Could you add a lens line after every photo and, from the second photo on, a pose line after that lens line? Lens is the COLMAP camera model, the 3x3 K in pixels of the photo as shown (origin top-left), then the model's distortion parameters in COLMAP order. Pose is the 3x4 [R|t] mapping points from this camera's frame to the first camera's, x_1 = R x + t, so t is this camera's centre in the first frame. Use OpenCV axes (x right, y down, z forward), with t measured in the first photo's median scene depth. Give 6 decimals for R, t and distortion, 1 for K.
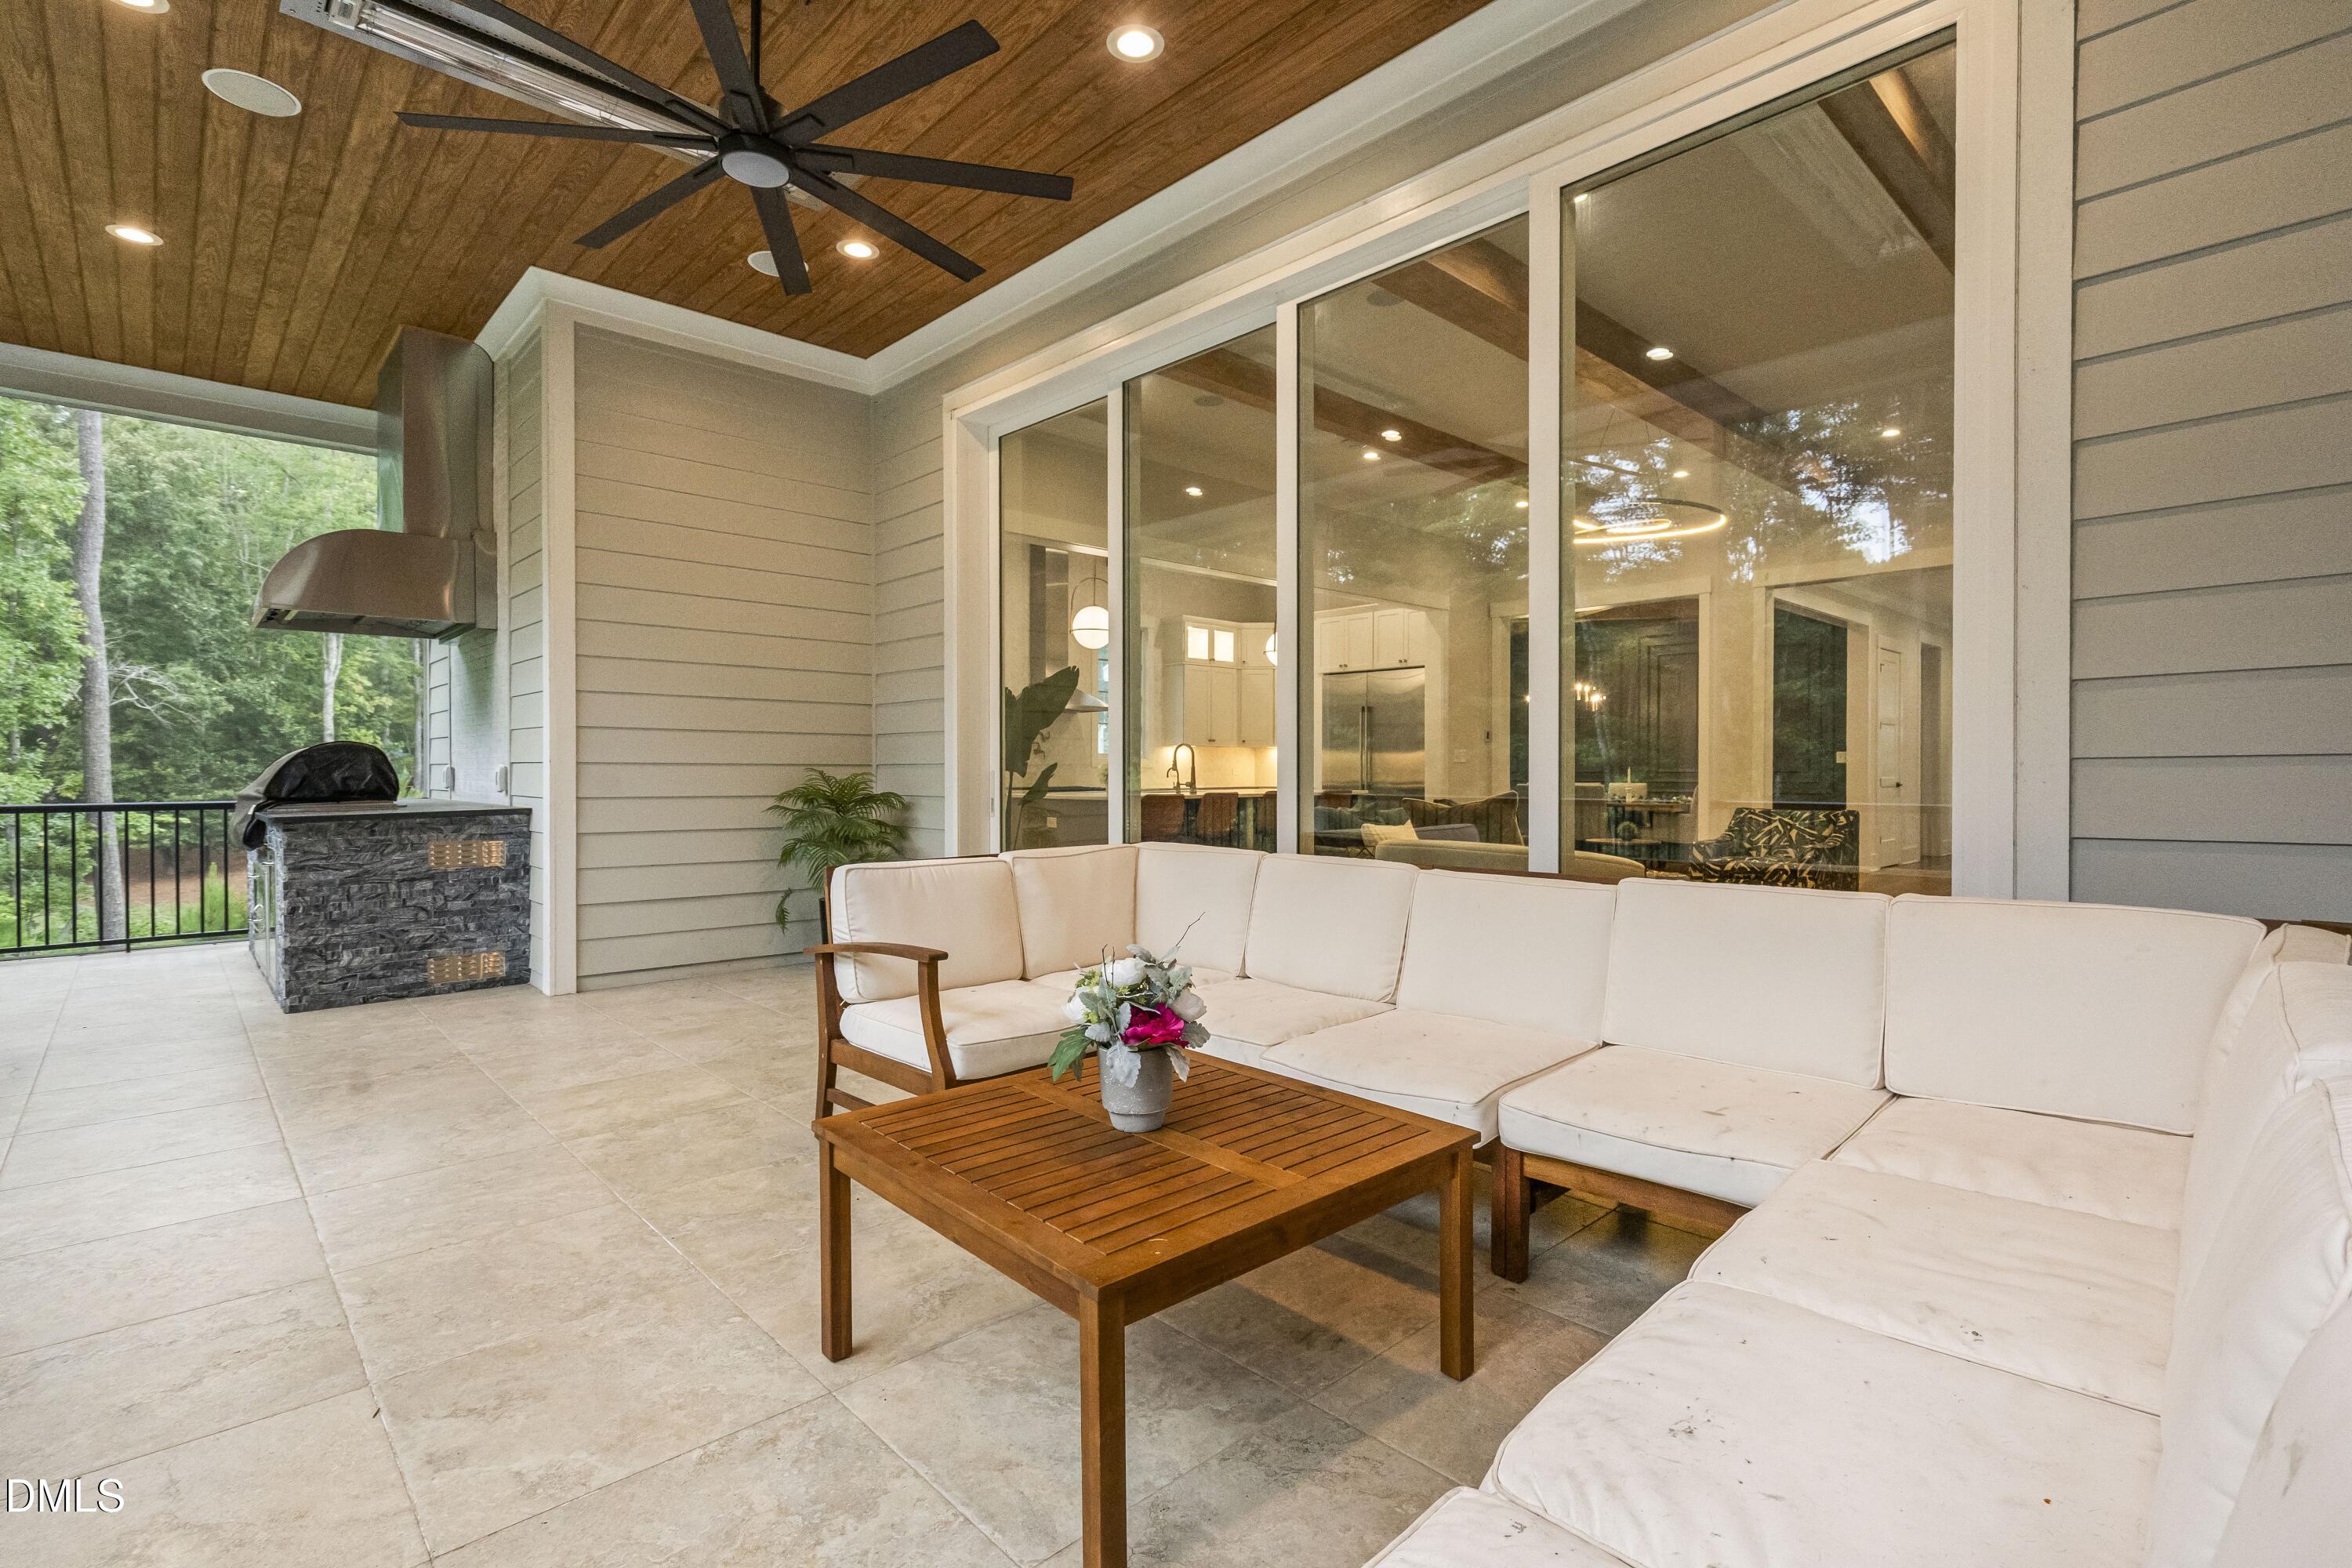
lens RADIAL K [[1084.5, 0, 1178.4], [0, 1084.5, 780.9], [0, 0, 1]] dist [0.013151, 0.001236]
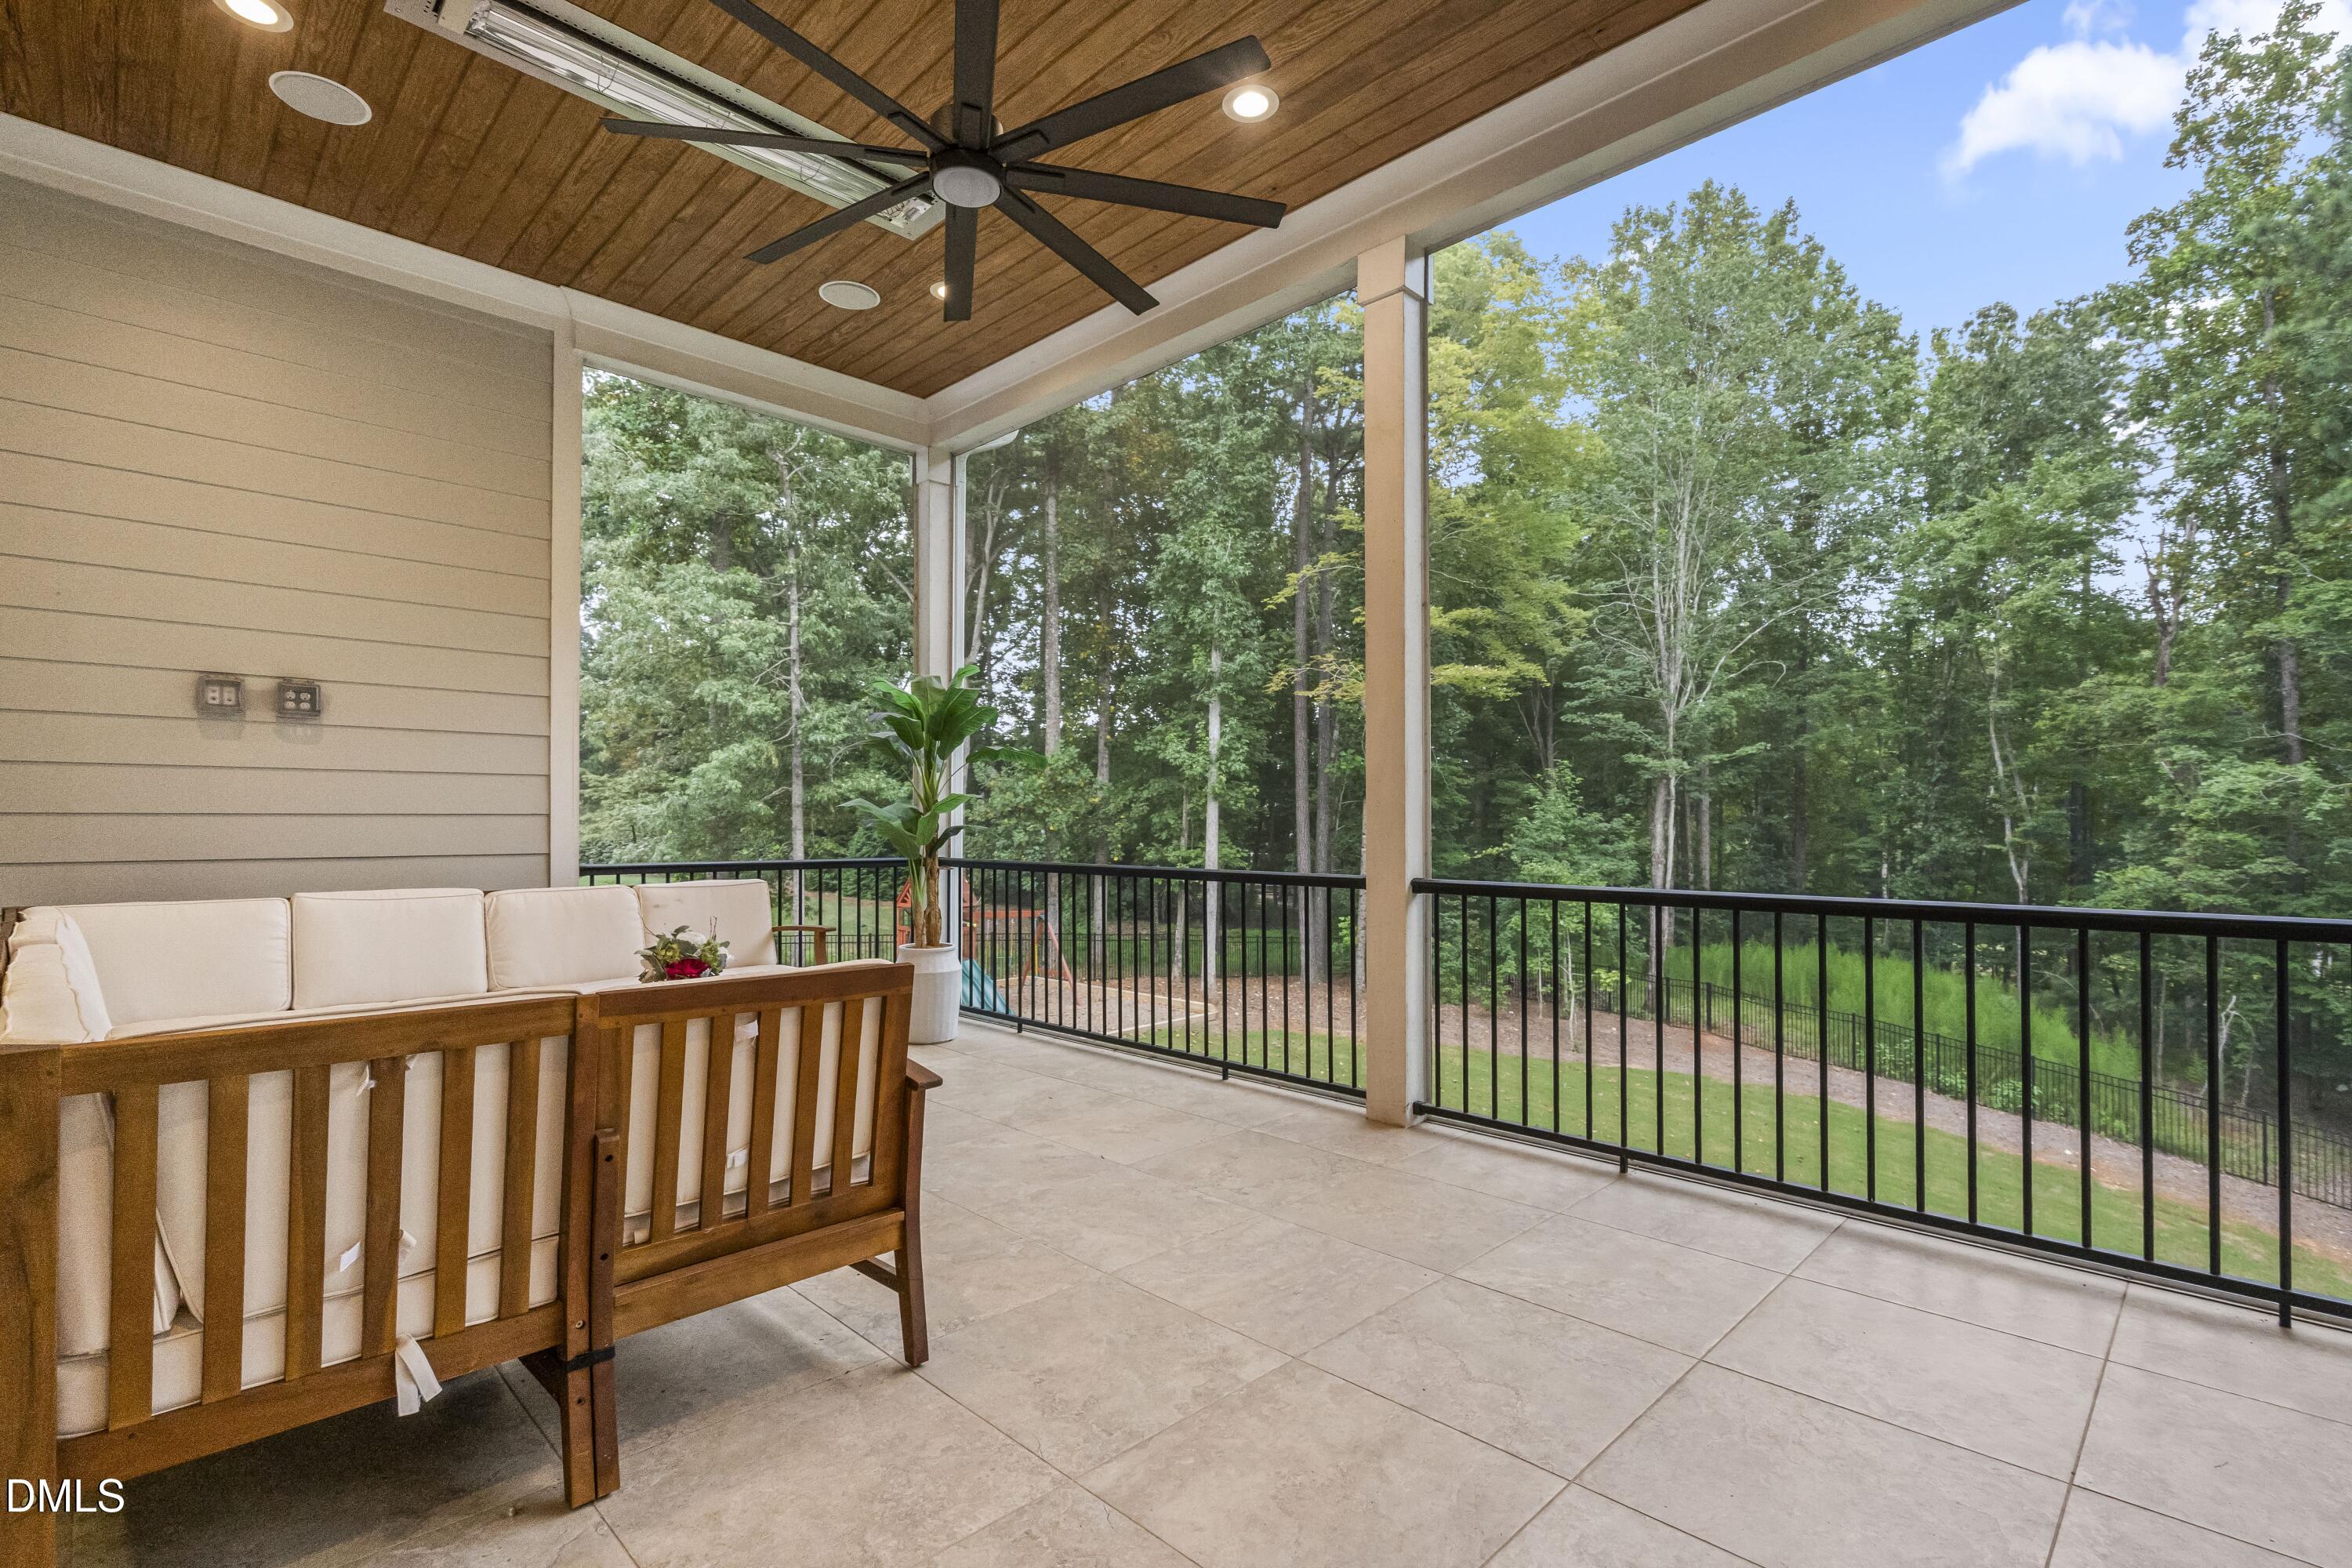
lens RADIAL K [[1072.4, 0, 1174.3], [0, 1072.4, 797.9], [0, 0, 1]] dist [0.001984, -0.000048]
pose [[-0.999670, 0.001028, -0.025680, -0.554755], [0.001335, 0.999928, -0.011920, -0.020846], [0.025666, -0.011951, -0.999599, 1.978600]]
